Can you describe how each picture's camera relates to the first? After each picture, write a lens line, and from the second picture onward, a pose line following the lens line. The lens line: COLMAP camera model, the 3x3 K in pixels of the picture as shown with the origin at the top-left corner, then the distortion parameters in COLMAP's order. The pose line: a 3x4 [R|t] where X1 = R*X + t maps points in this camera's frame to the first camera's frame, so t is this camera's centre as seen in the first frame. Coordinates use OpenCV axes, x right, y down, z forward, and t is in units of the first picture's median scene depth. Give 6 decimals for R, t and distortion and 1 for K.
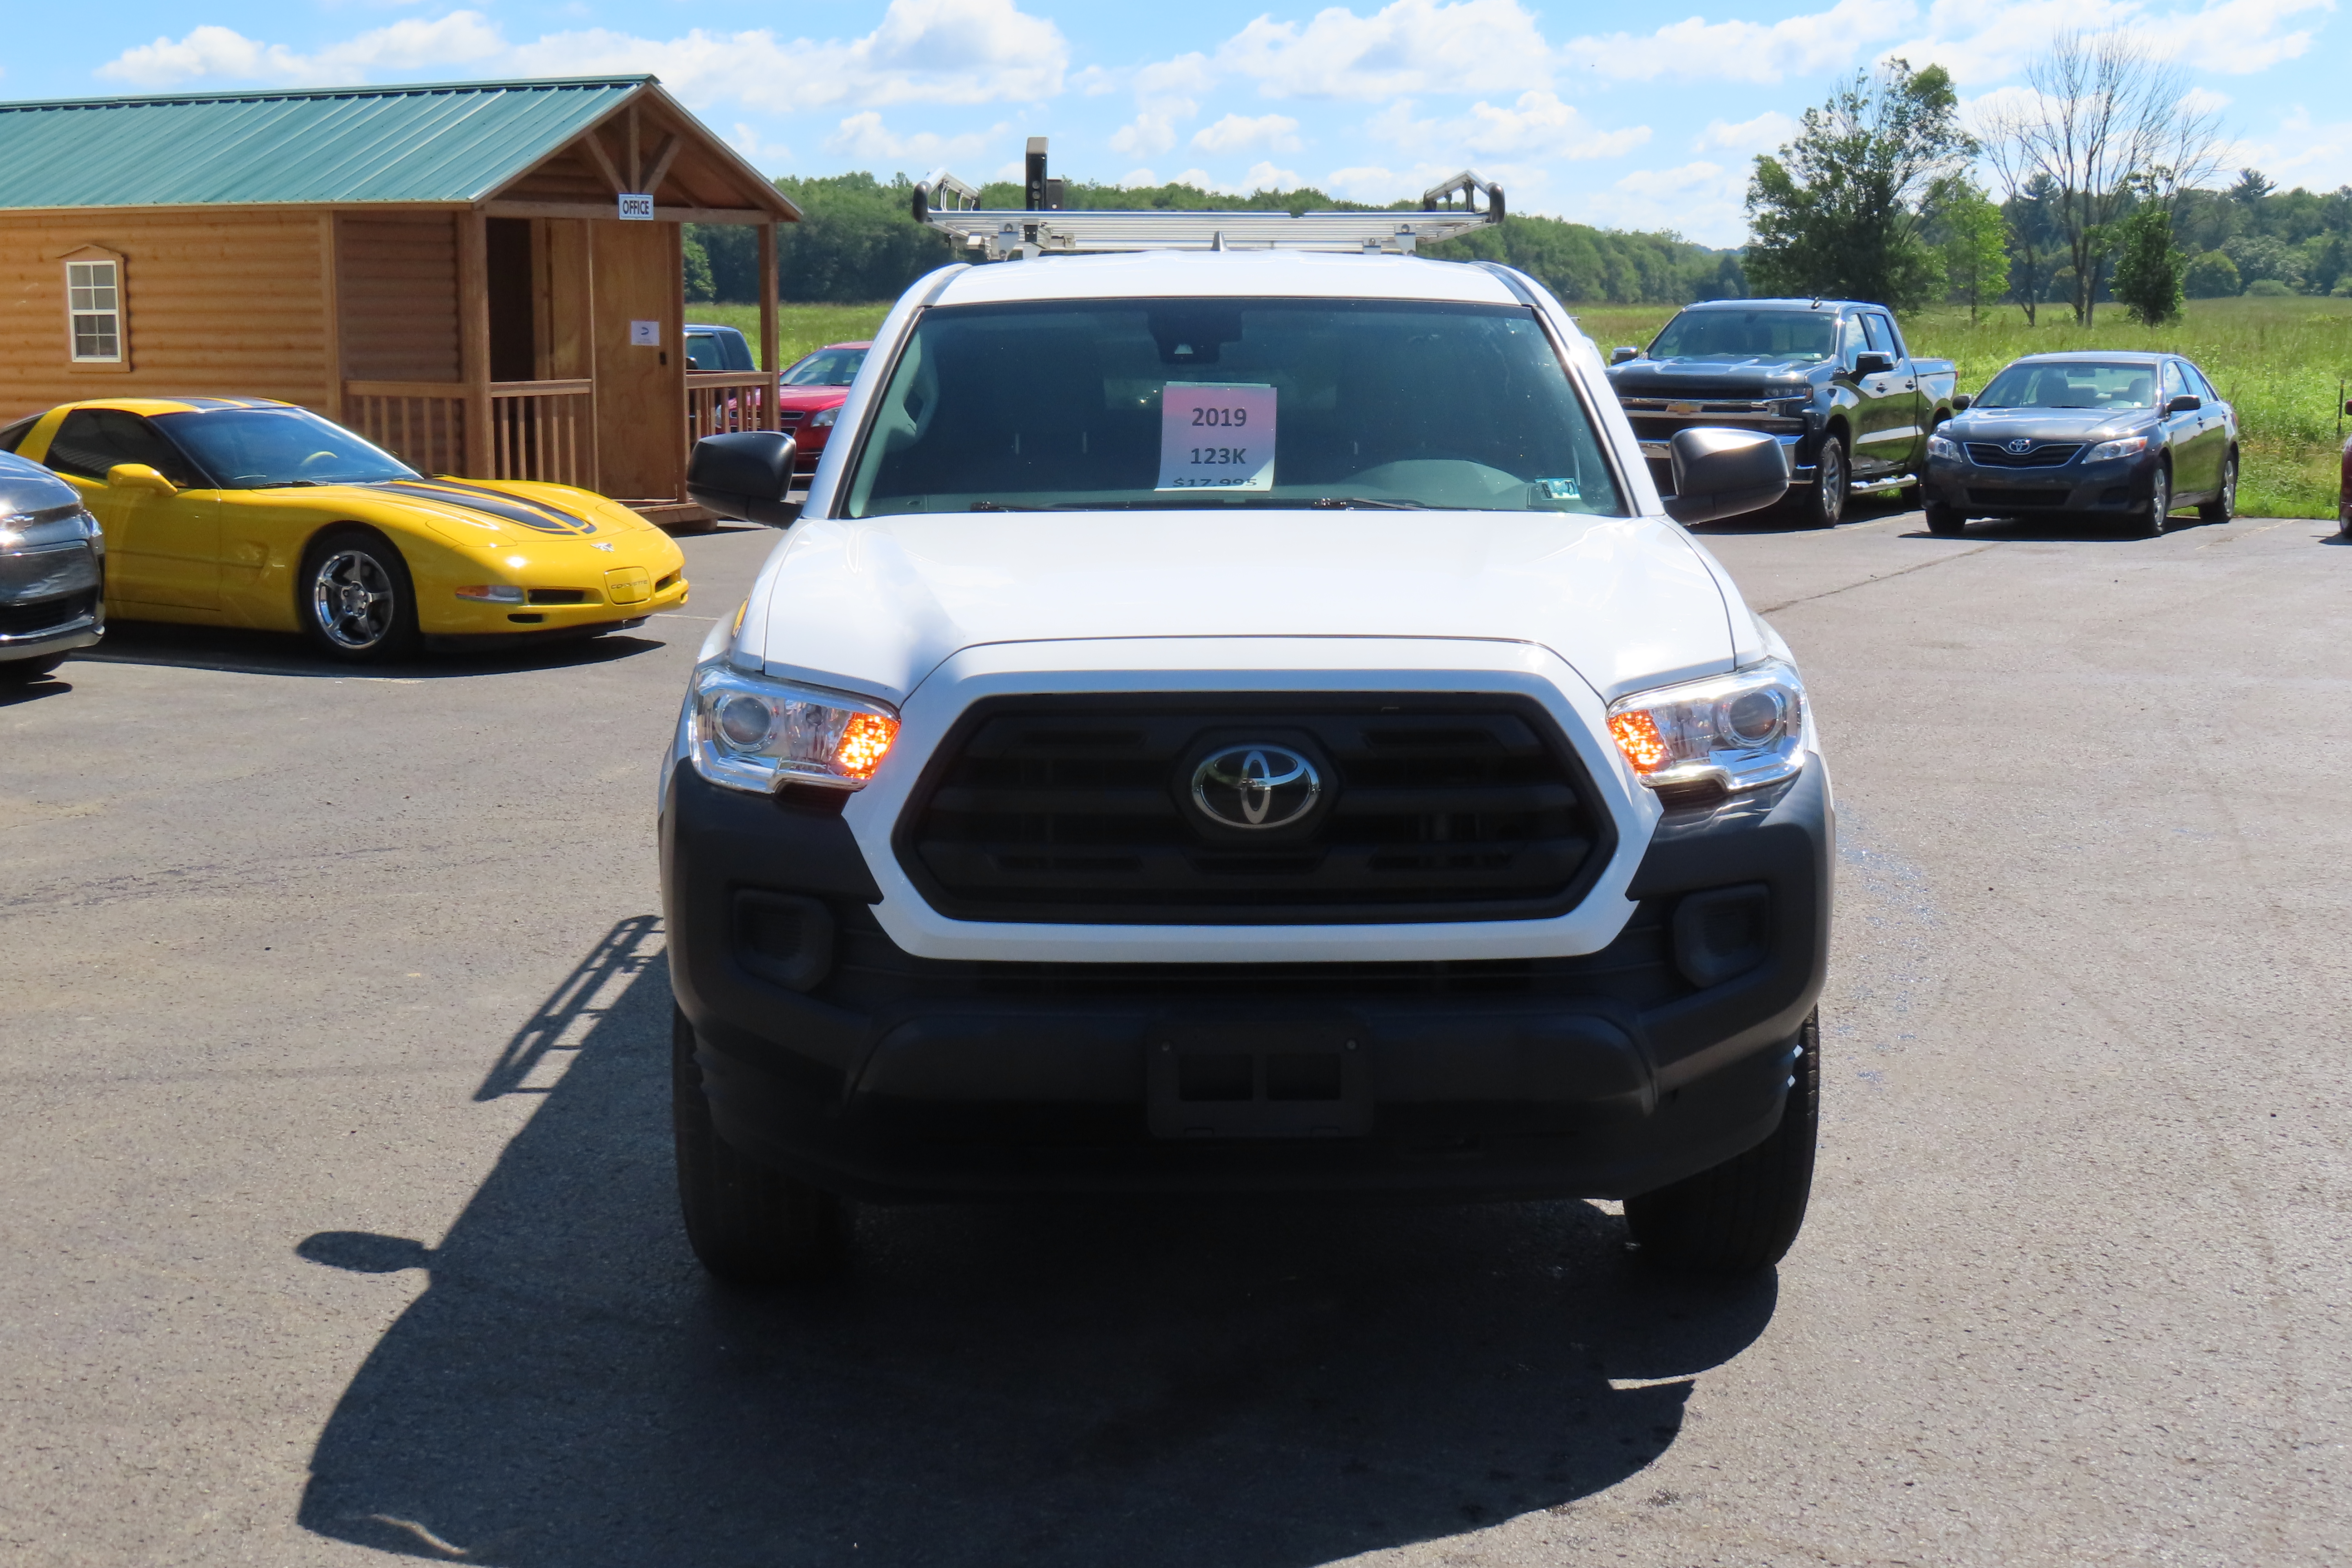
lens RADIAL K [[3097.8, 0, 1174.5], [0, 3097.8, 783.9], [0, 0, 1]] dist [0.004357, 0.000000]
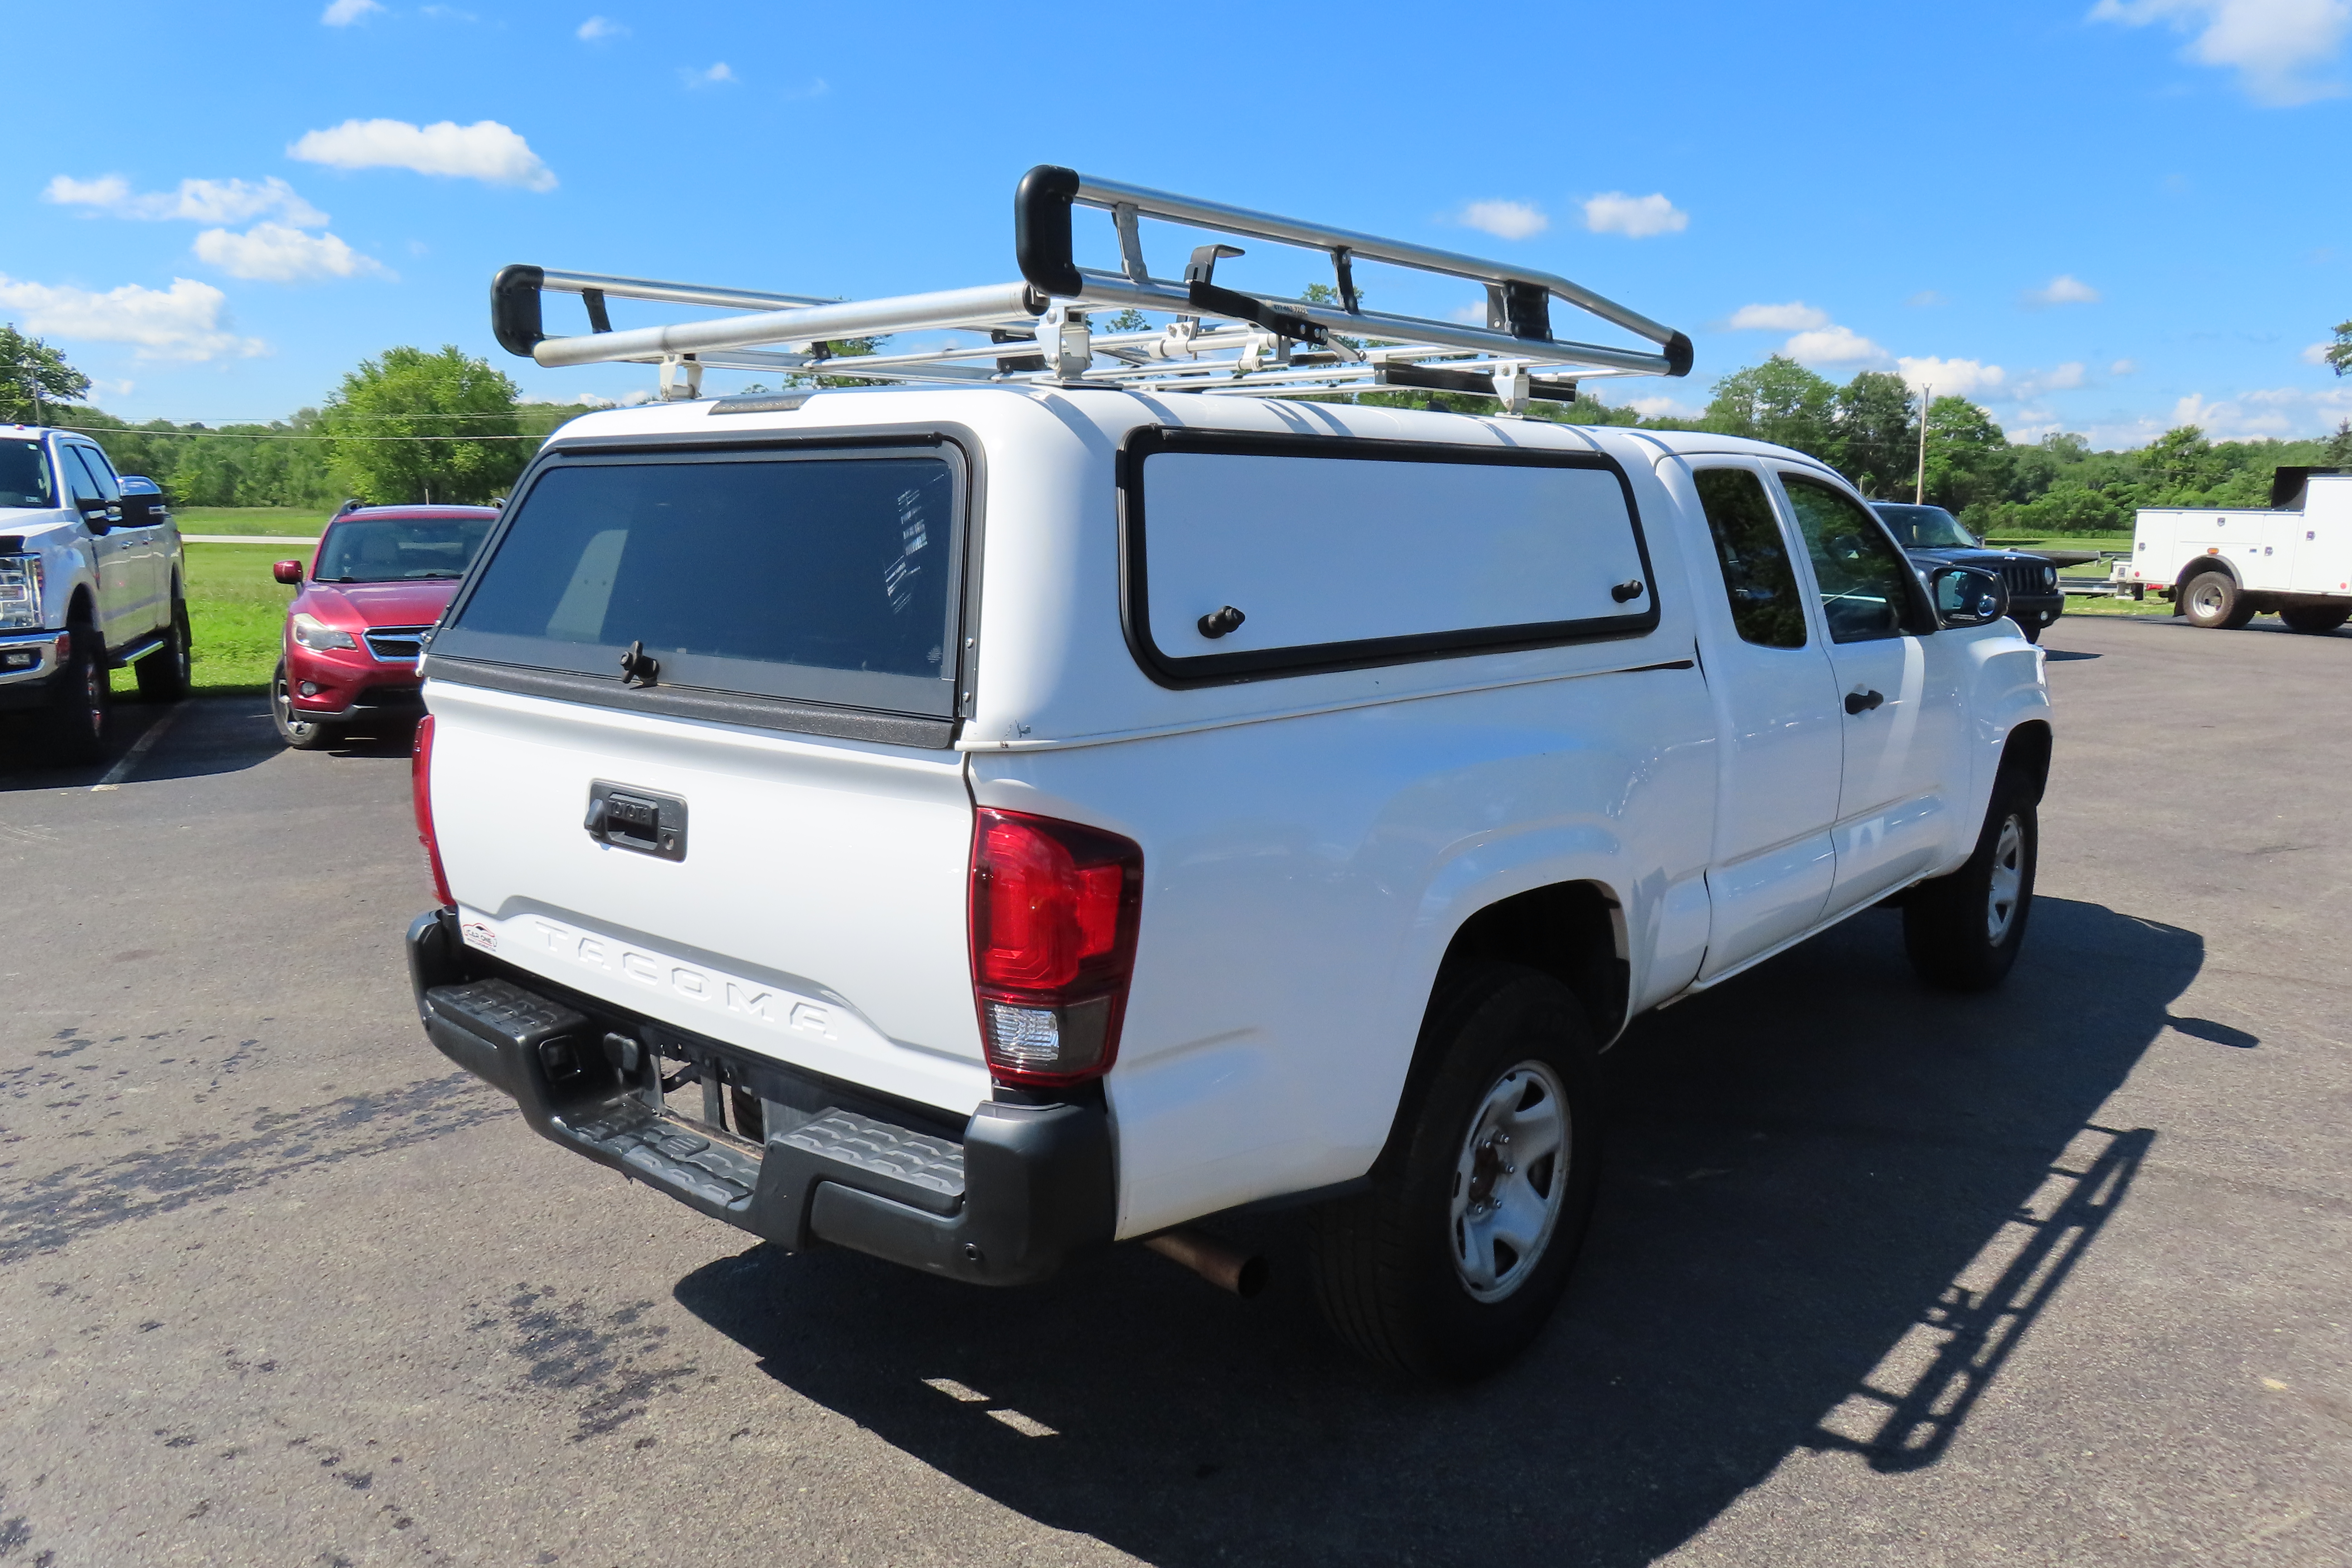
lens RADIAL K [[1682.1, 0, 1182.0], [0, 1682.1, 793.3], [0, 0, 1]] dist [-0.006871, -0.000826]
pose [[-0.763223, -0.110444, 0.636626, -0.102330], [0.096572, 0.954718, 0.281403, -0.074195], [-0.638878, 0.276253, -0.717997, 0.506739]]
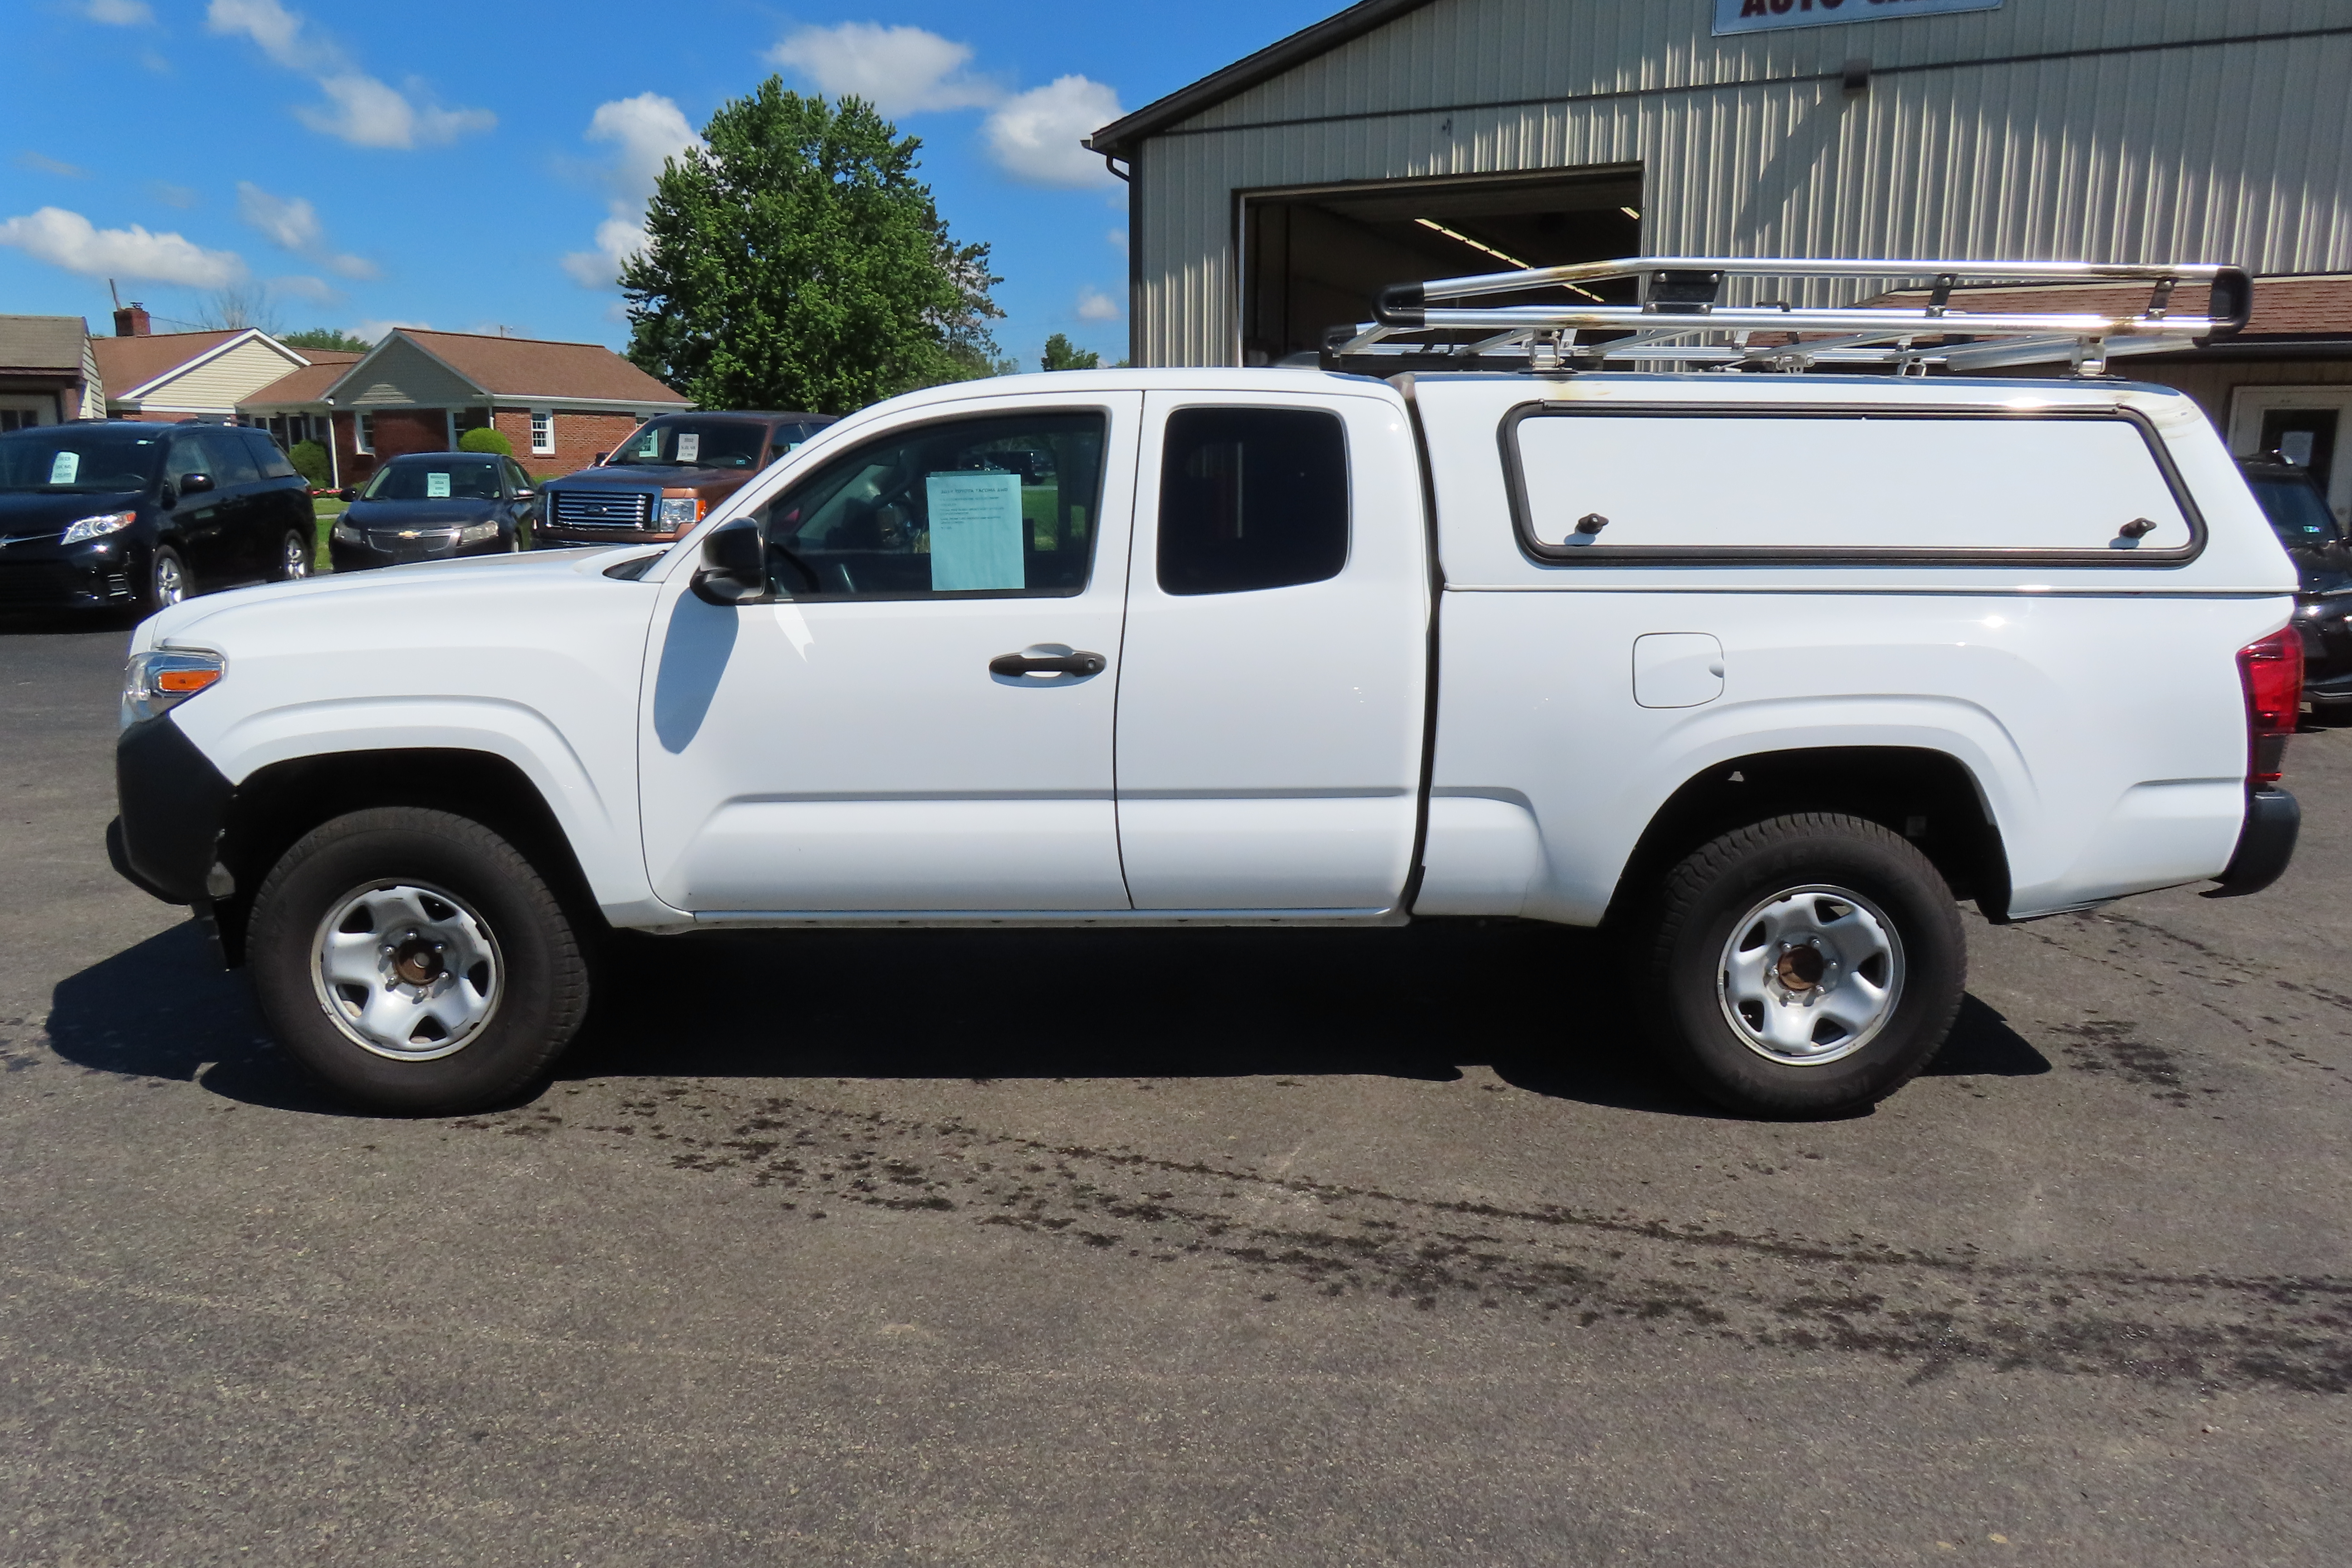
lens RADIAL K [[1682.1, 0, 1169.1], [0, 1682.1, 780.3], [0, 0, 1]] dist [-0.006871, -0.000826]
pose [[0.007862, 0.192547, -0.981256, 0.220318], [-0.155024, 0.969658, 0.189029, -0.045278], [0.987879, 0.150632, 0.037473, 0.319062]]
